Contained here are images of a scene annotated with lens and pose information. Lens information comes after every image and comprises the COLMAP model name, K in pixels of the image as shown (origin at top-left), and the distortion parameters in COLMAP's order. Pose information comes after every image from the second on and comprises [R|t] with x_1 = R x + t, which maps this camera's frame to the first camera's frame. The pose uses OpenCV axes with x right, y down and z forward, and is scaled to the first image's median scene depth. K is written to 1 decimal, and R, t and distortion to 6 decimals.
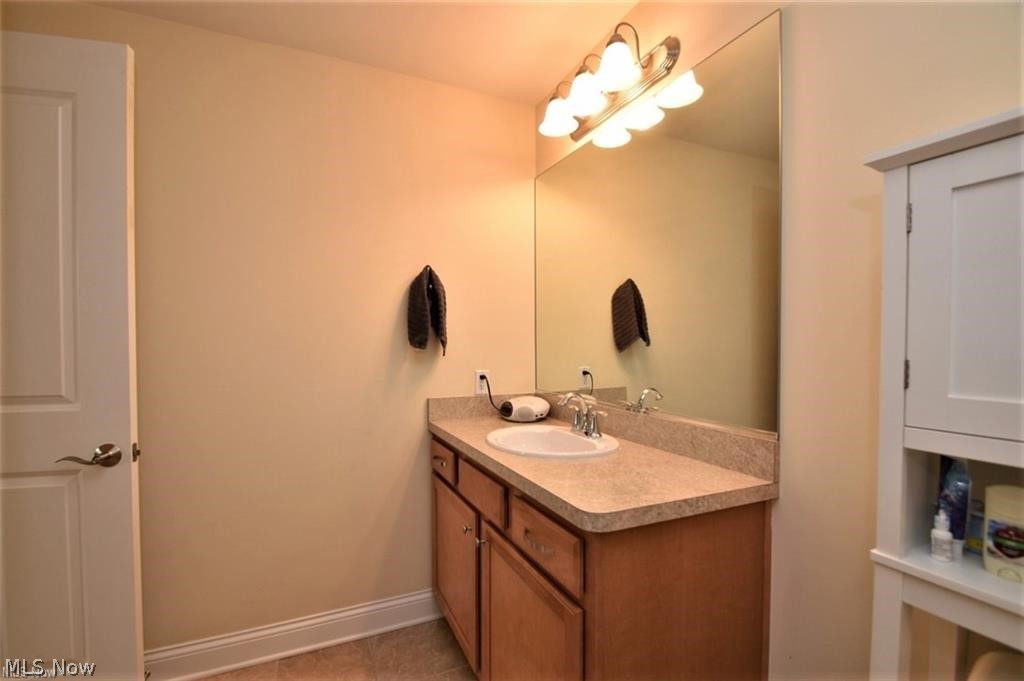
lens RADIAL K [[462.7, 0, 508.8], [0, 462.7, 355.1], [0, 0, 1]] dist [-0.001849, -0.001366]
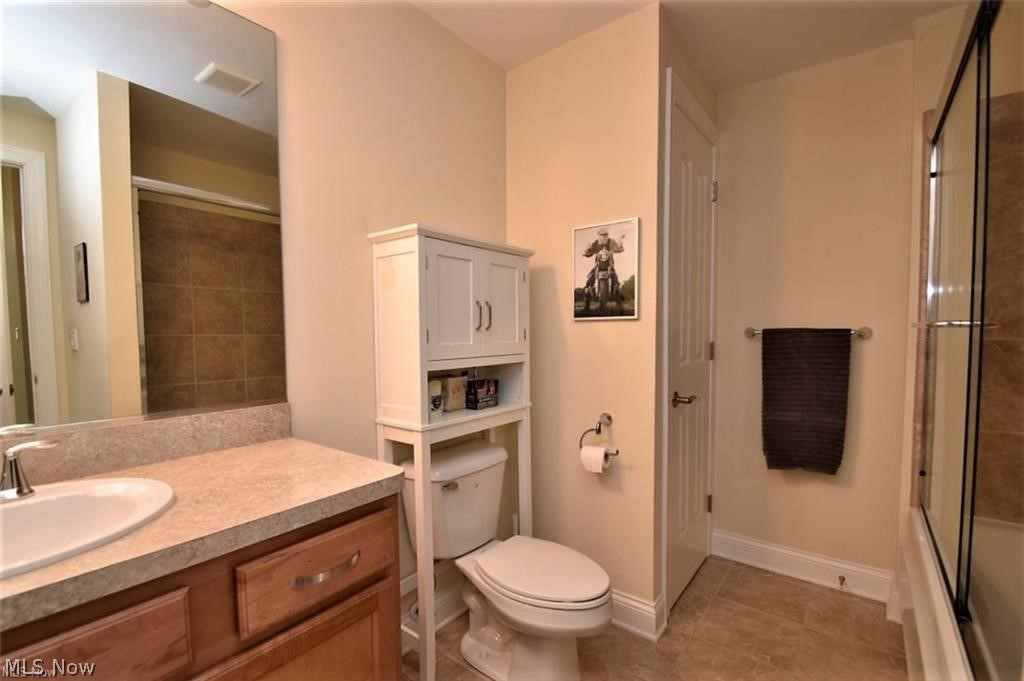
lens RADIAL K [[462.7, 0, 508.8], [0, 462.7, 355.1], [0, 0, 1]] dist [-0.001849, -0.001366]
pose [[-0.467537, -0.046816, 0.882733, -0.704971], [0.026285, 0.997419, 0.066820, -0.002310], [-0.883583, 0.054443, -0.465100, 1.000151]]
